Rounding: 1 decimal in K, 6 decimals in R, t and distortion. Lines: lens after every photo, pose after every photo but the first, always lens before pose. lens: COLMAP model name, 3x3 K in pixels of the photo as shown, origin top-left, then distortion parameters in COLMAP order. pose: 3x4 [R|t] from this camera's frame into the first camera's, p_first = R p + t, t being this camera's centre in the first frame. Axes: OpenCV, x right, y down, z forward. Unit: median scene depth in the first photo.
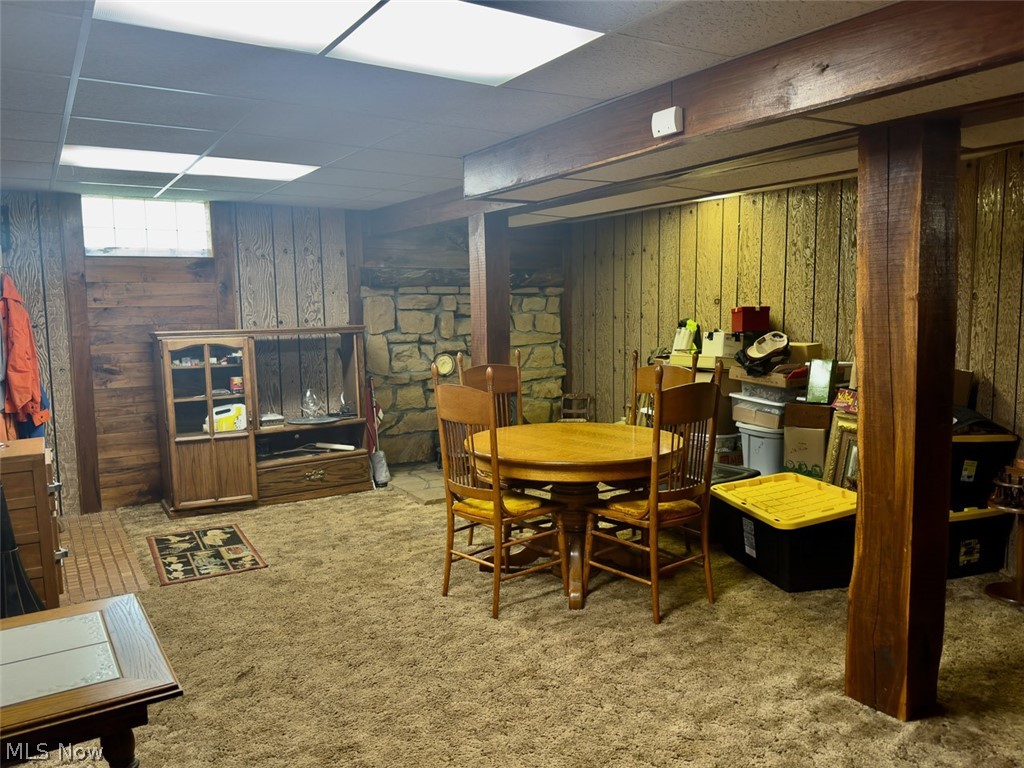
lens RADIAL K [[765.2, 0, 512.0], [0, 765.2, 387.6], [0, 0, 1]] dist [0.000044, 0.000336]
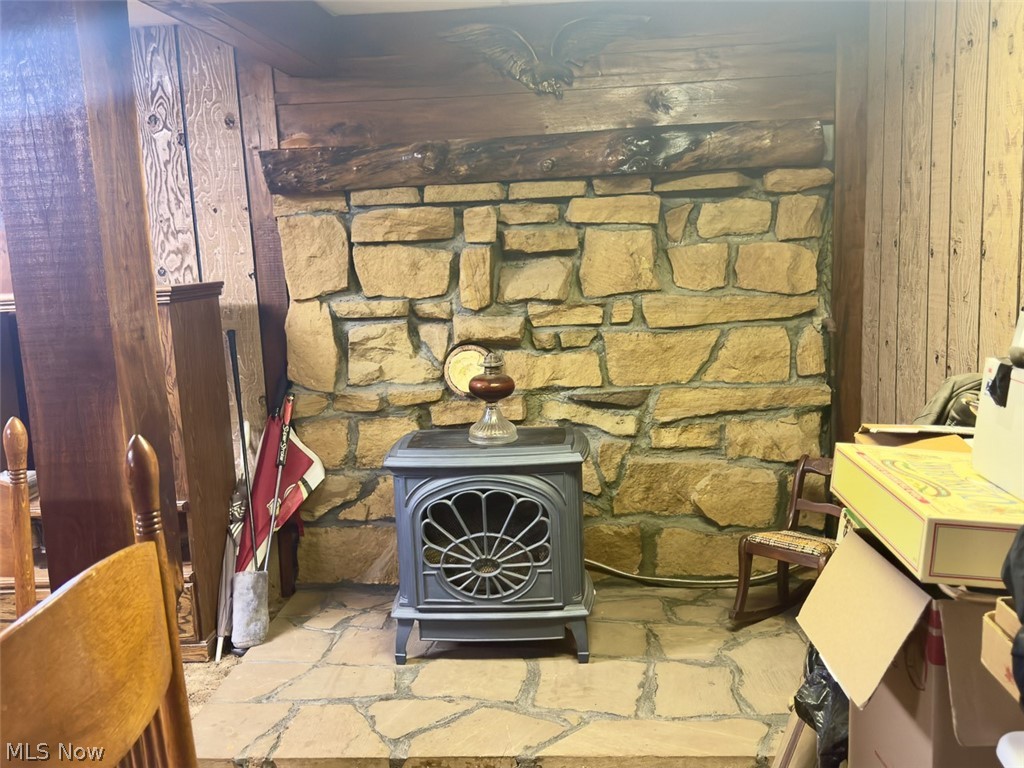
lens RADIAL K [[984.1, 0, 510.8], [0, 984.1, 383.9], [0, 0, 1]] dist [0.059352, 0.000000]
pose [[0.810615, 0.073850, -0.580904, 0.252584], [-0.027396, 0.995712, 0.088355, -0.073056], [0.584938, -0.055707, 0.809162, 0.580711]]
